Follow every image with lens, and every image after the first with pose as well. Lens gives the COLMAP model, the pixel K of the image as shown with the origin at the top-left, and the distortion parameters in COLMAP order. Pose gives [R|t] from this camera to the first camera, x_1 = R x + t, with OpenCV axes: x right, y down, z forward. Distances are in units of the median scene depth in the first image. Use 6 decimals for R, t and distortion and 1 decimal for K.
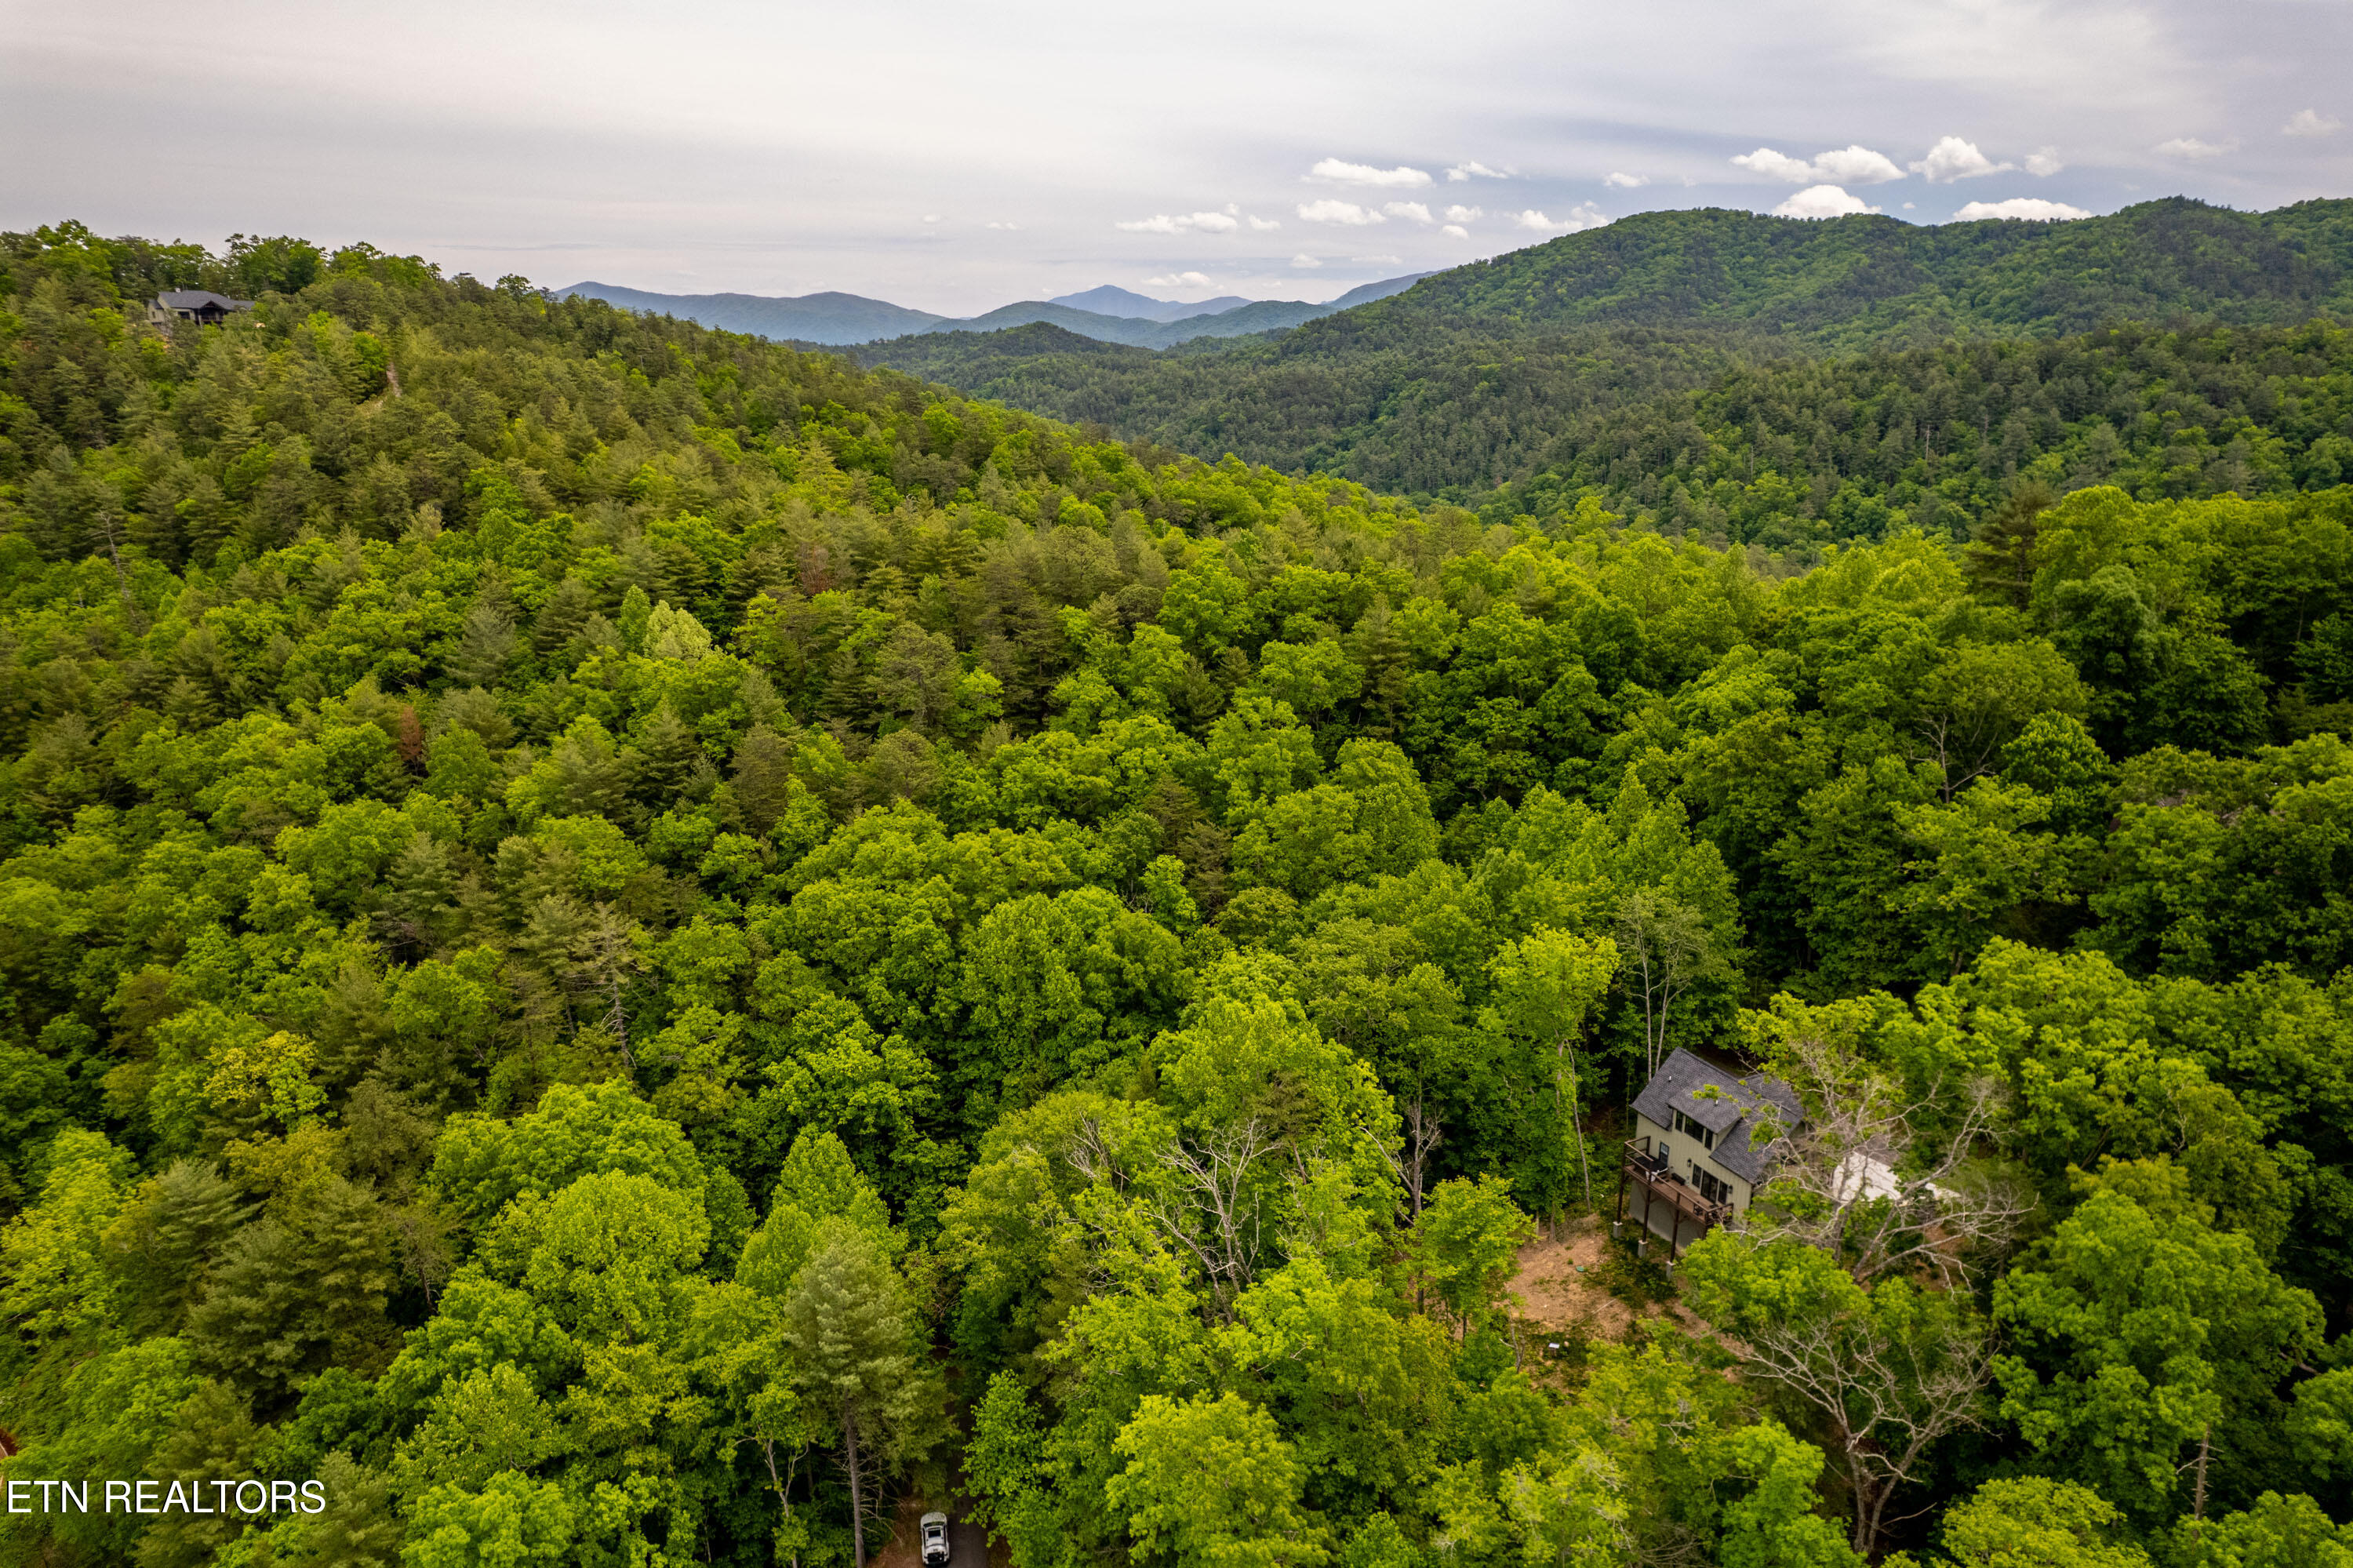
lens RADIAL K [[1518.8, 0, 1176.5], [0, 1518.8, 784.0], [0, 0, 1]] dist [-0.072930, 0.070455]
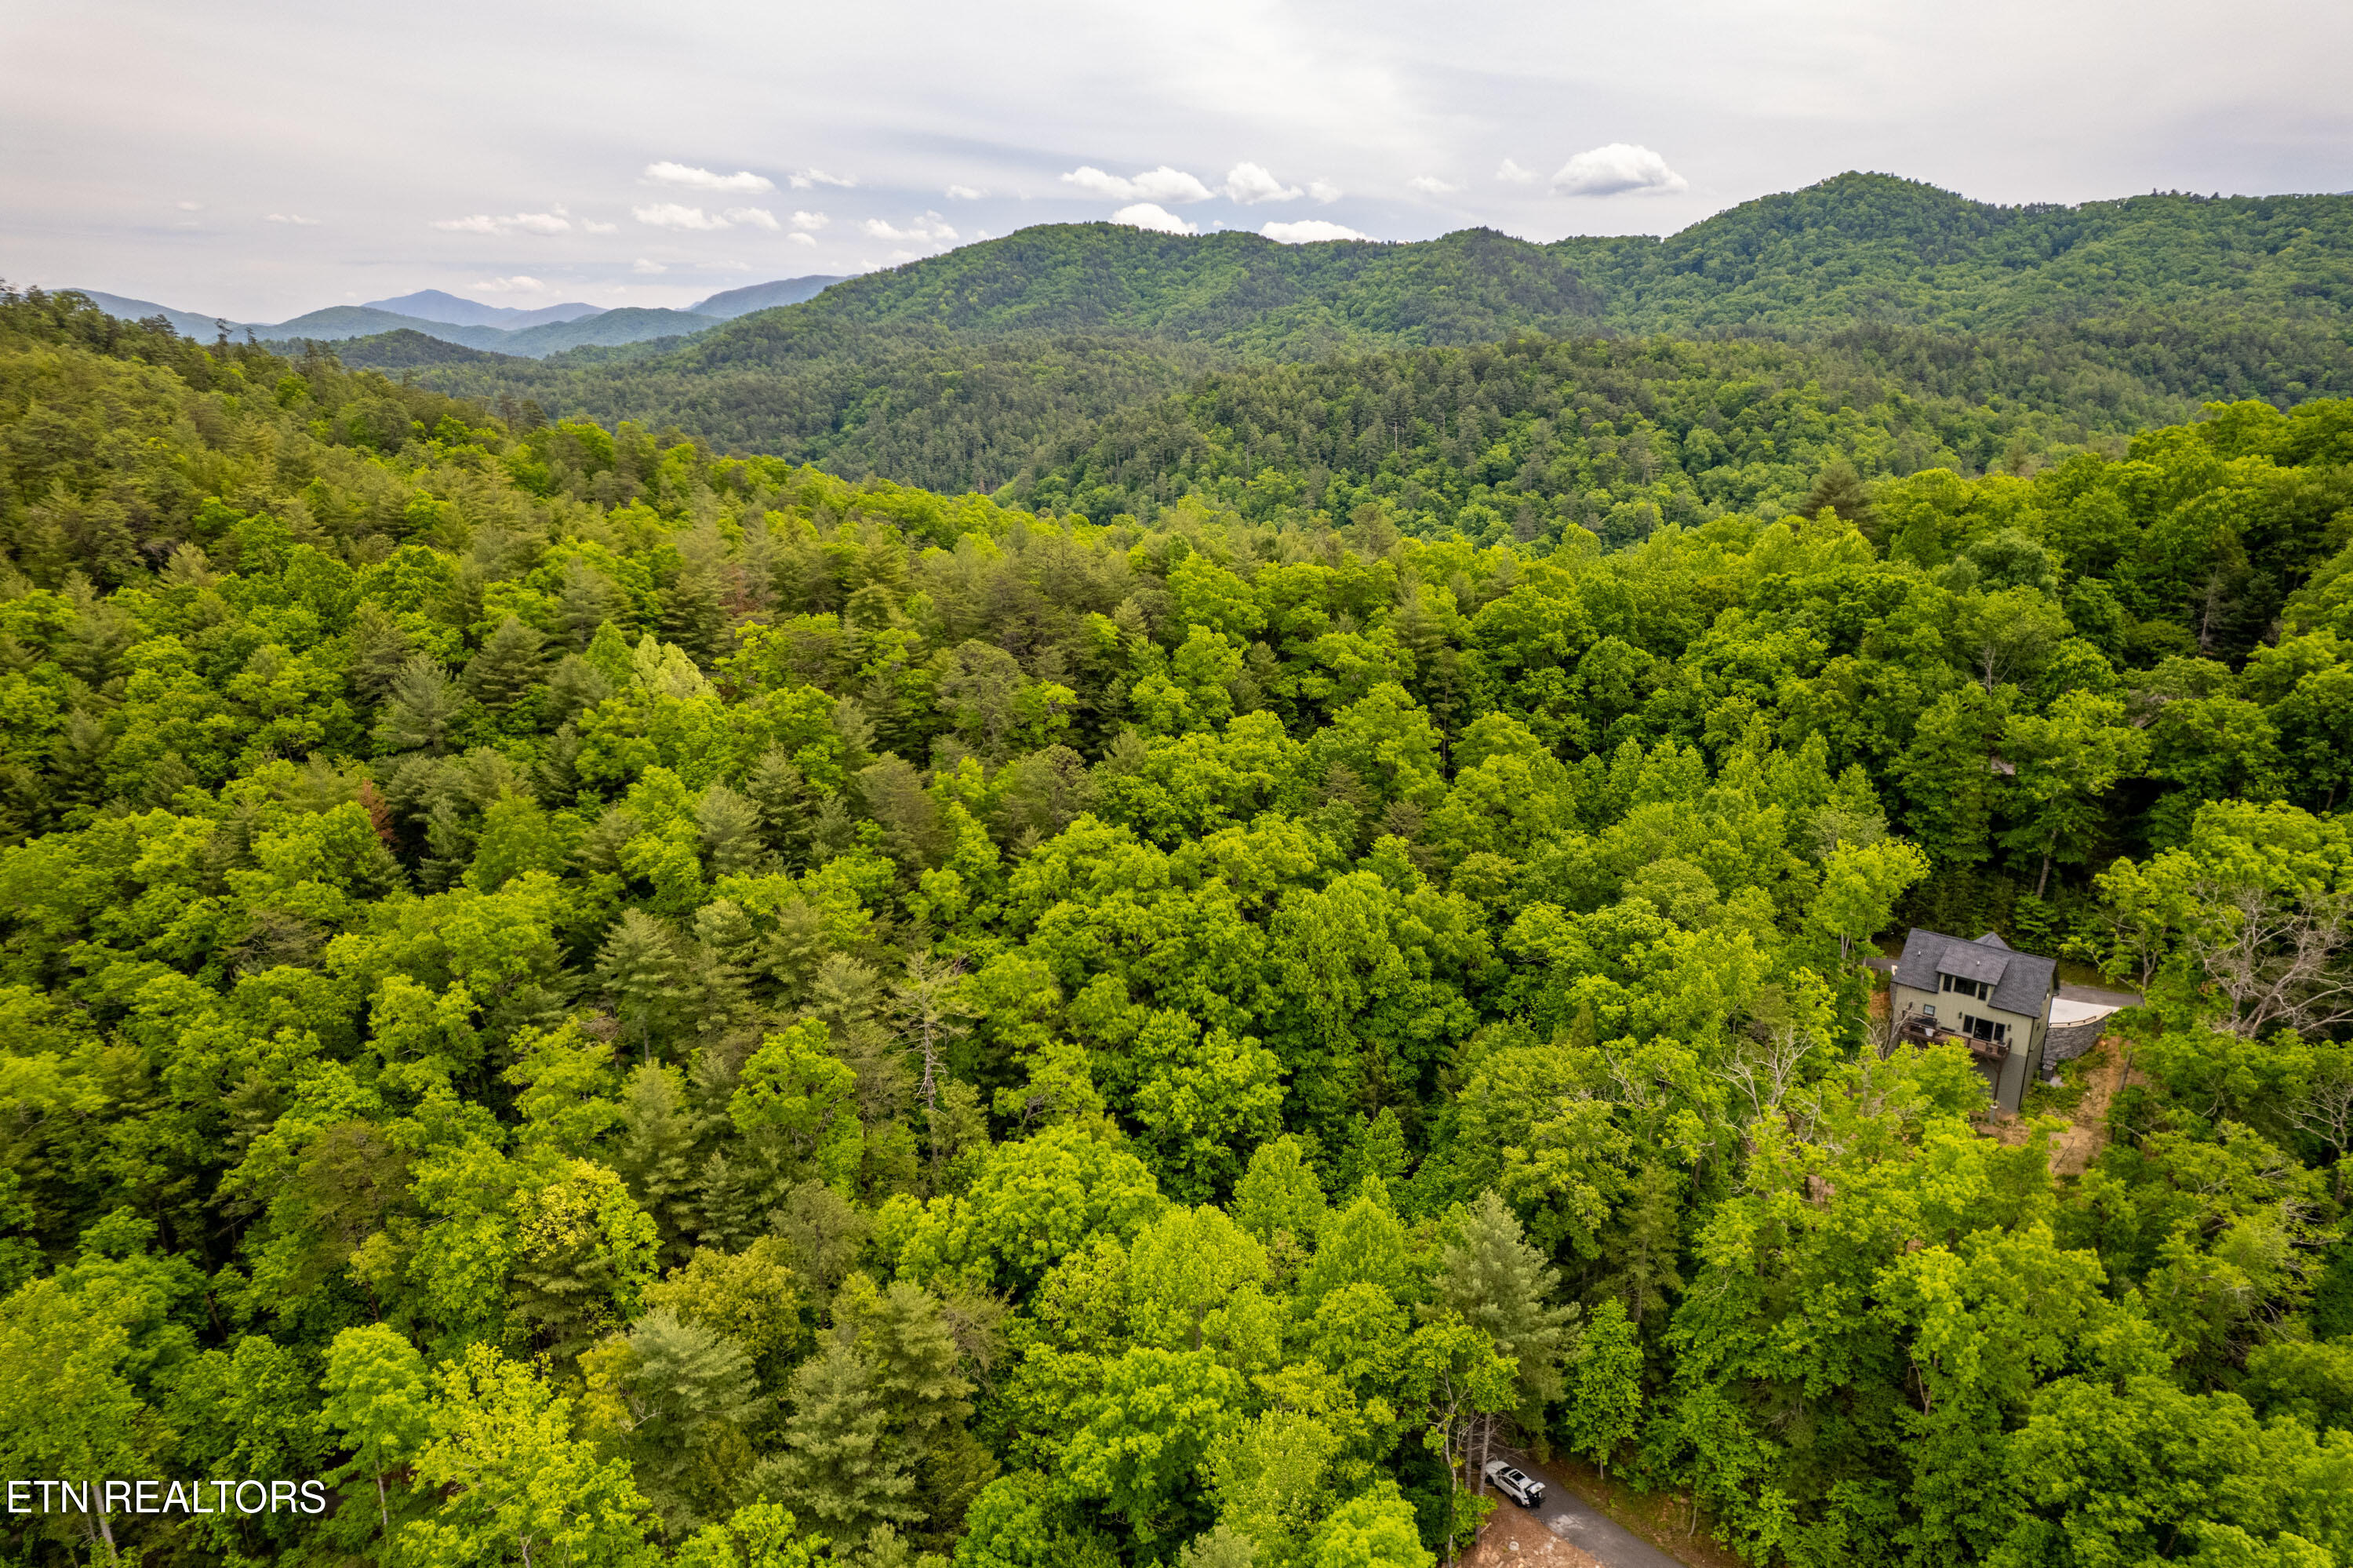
lens RADIAL K [[1518.8, 0, 1176.5], [0, 1518.8, 784.0], [0, 0, 1]] dist [-0.072930, 0.070455]
pose [[0.919176, -0.103806, 0.379921, -0.066911], [0.105616, 0.994276, 0.016141, -0.002579], [-0.379422, 0.025289, 0.924878, 0.008857]]
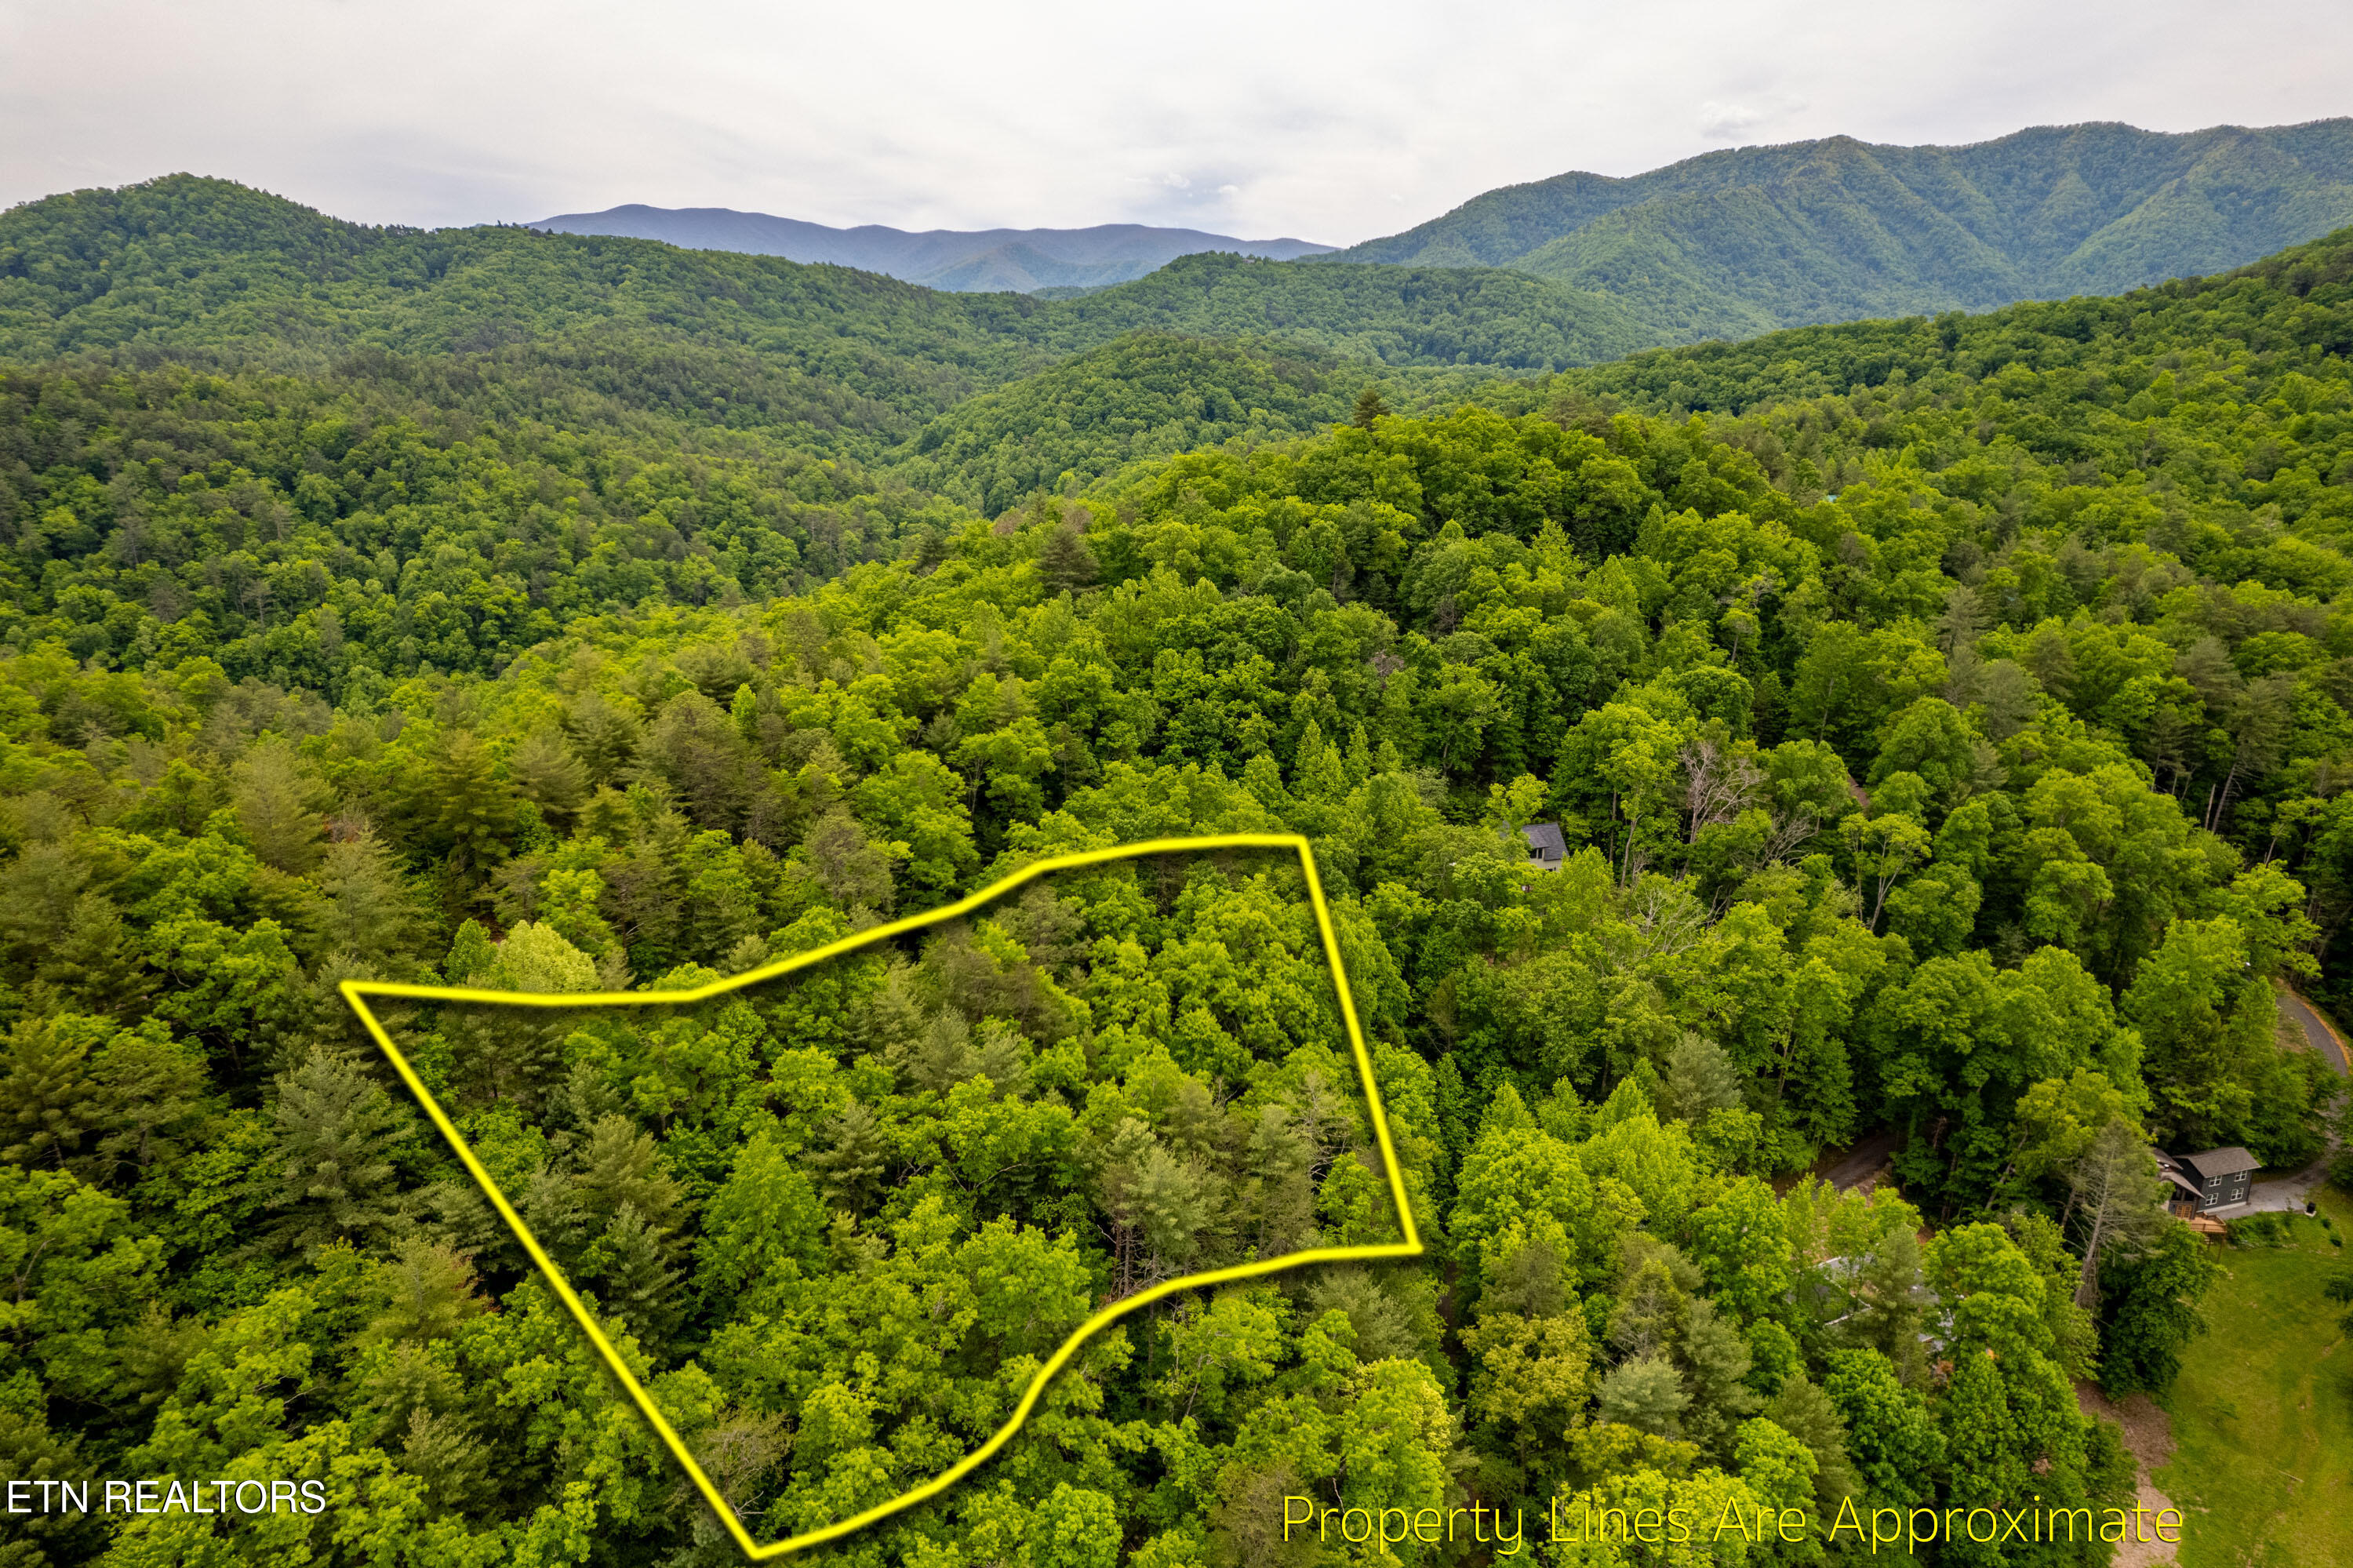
lens RADIAL K [[1518.8, 0, 1176.5], [0, 1518.8, 784.0], [0, 0, 1]] dist [-0.072930, 0.070455]
pose [[0.135829, -0.265192, 0.954580, -0.152622], [0.273754, 0.936044, 0.221089, -0.040805], [-0.952160, 0.231290, 0.199739, 0.096087]]
